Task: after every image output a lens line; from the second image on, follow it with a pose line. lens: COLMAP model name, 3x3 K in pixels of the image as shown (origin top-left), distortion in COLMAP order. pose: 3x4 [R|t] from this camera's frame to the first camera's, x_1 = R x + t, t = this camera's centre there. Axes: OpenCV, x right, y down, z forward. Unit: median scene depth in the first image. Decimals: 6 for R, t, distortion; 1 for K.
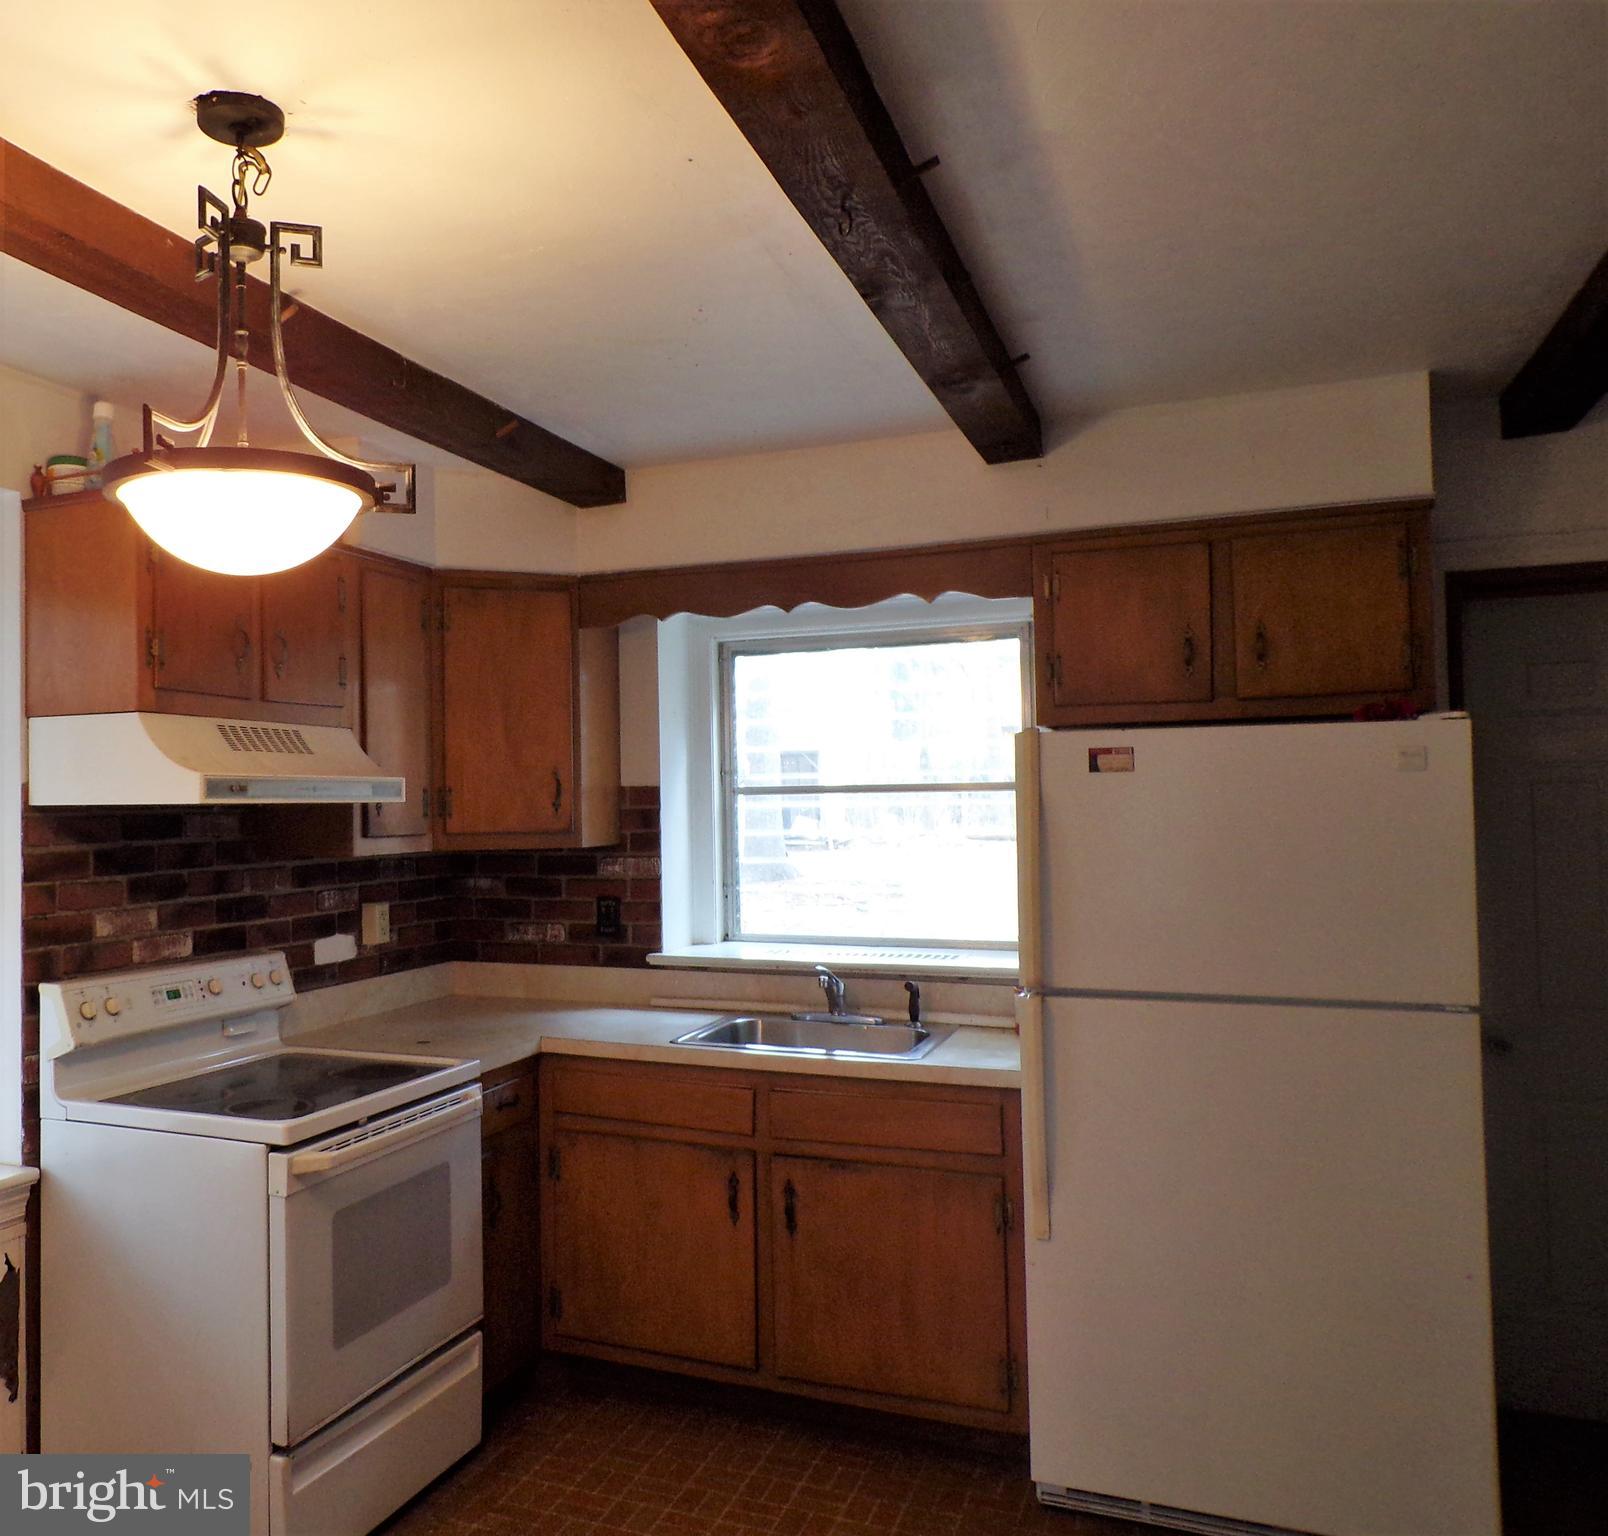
lens RADIAL K [[1364.1, 0, 804.0], [0, 1364.1, 768.0], [0, 0, 1]] dist [-0.006512, -0.001472]
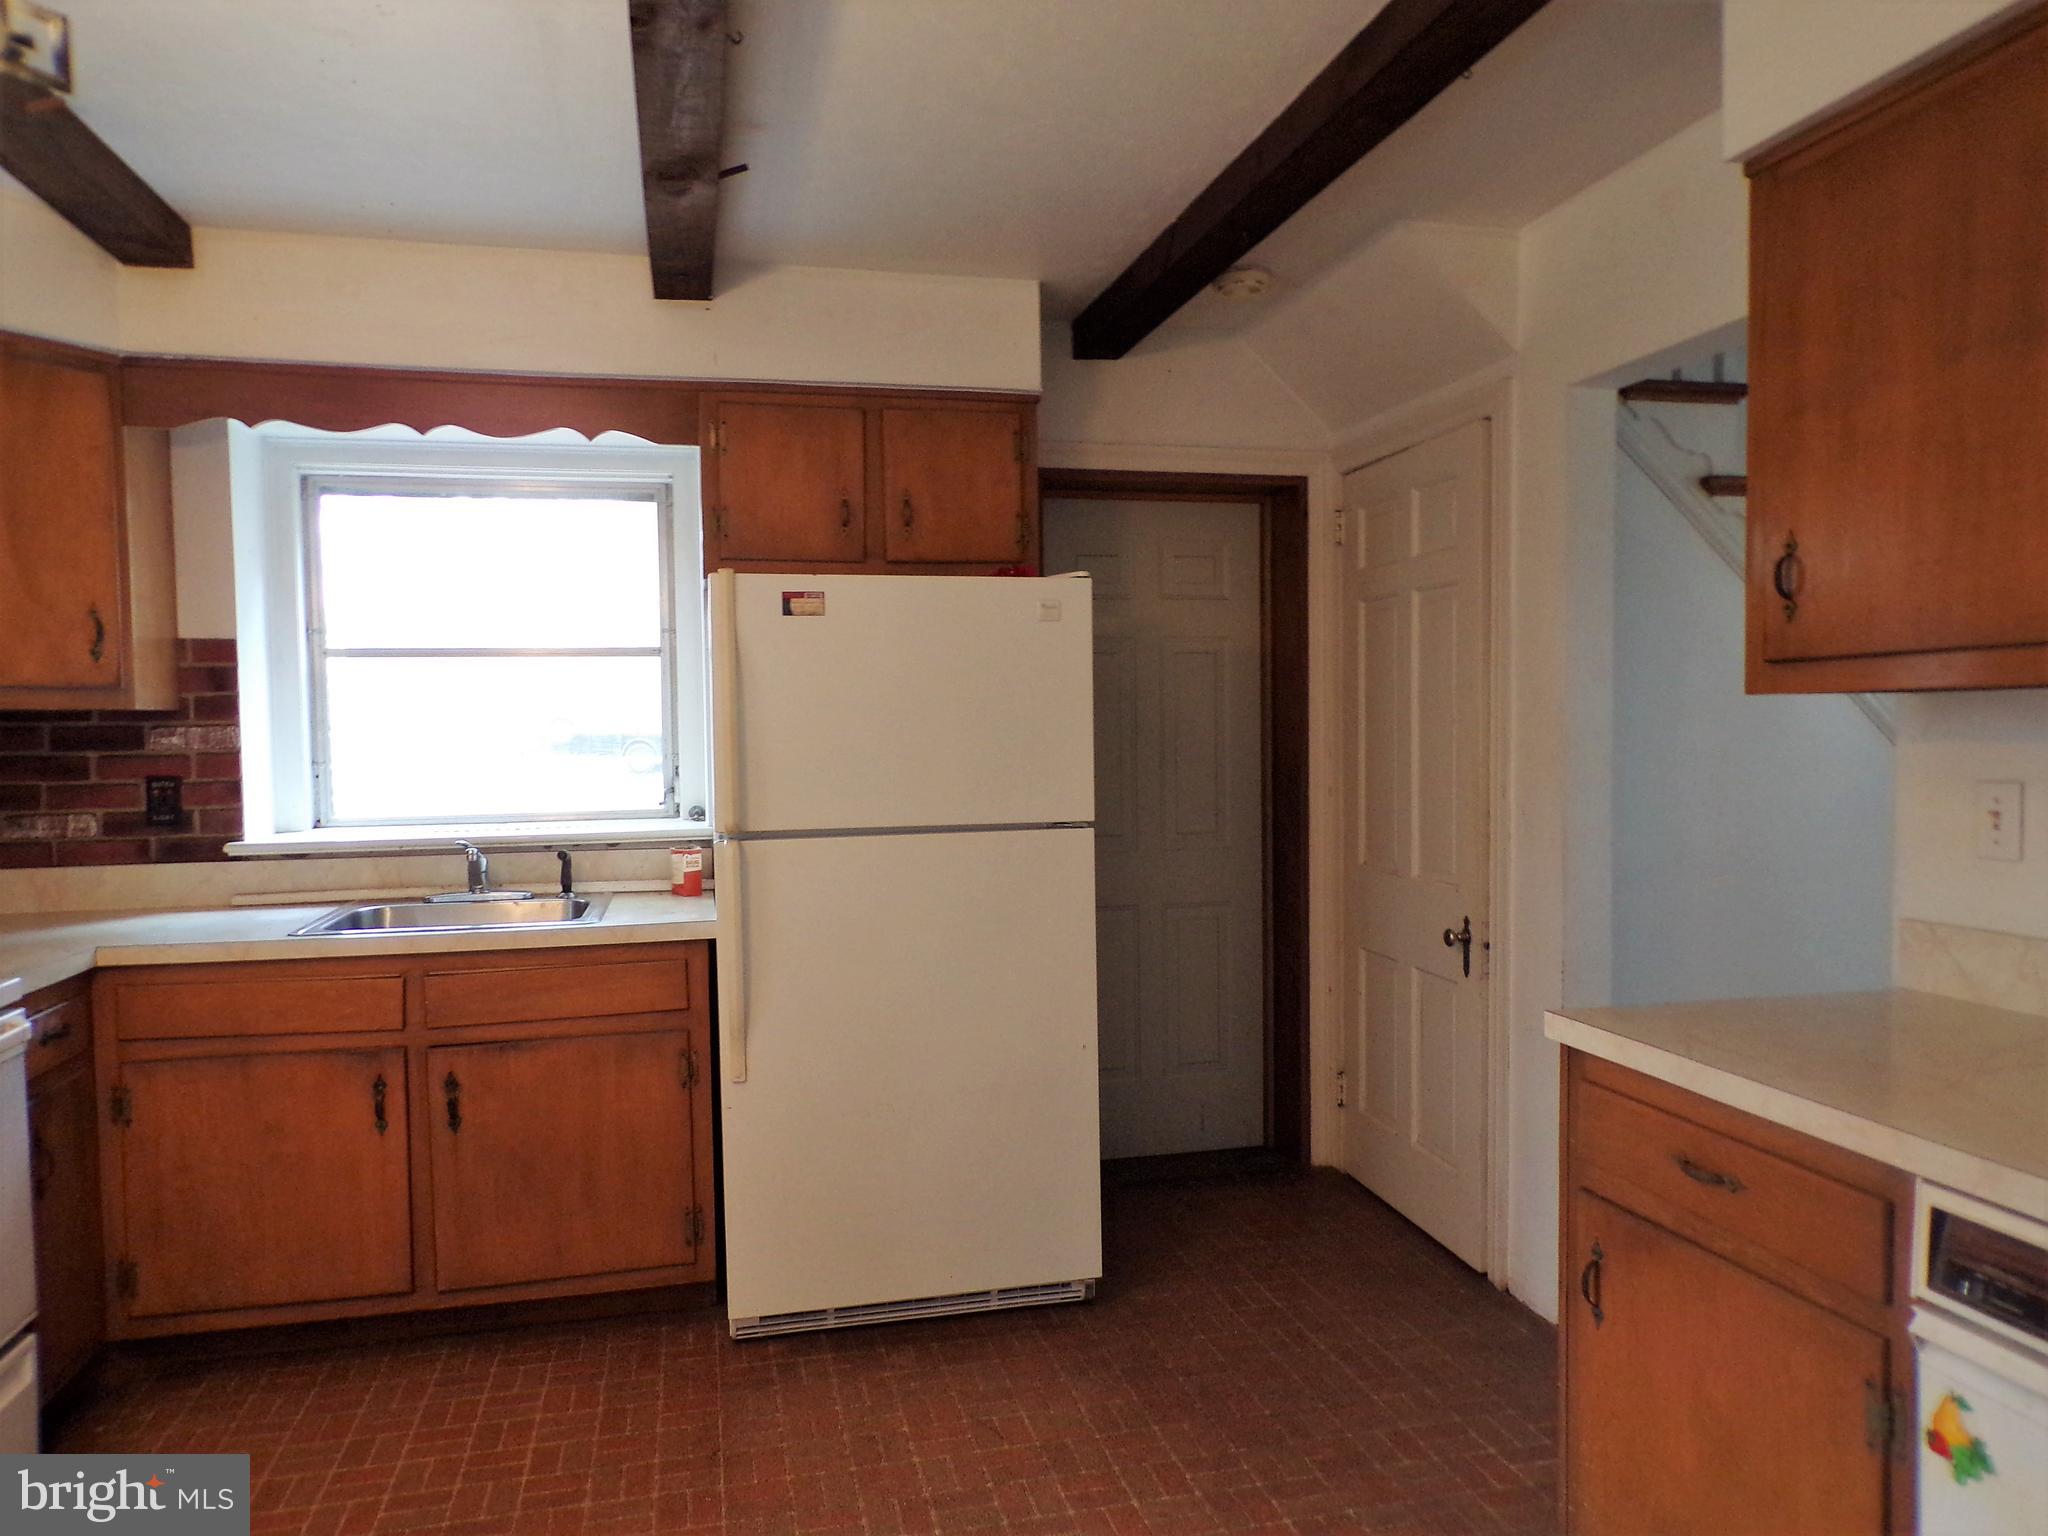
lens RADIAL K [[1207.2, 0, 1024.0], [0, 1207.2, 768.0], [0, 0, 1]] dist [-0.000224, 0.000343]
pose [[0.830816, -0.037576, 0.555277, -0.128694], [0.011162, 0.998642, 0.050879, 0.064789], [-0.556435, -0.036073, 0.830108, 0.135055]]
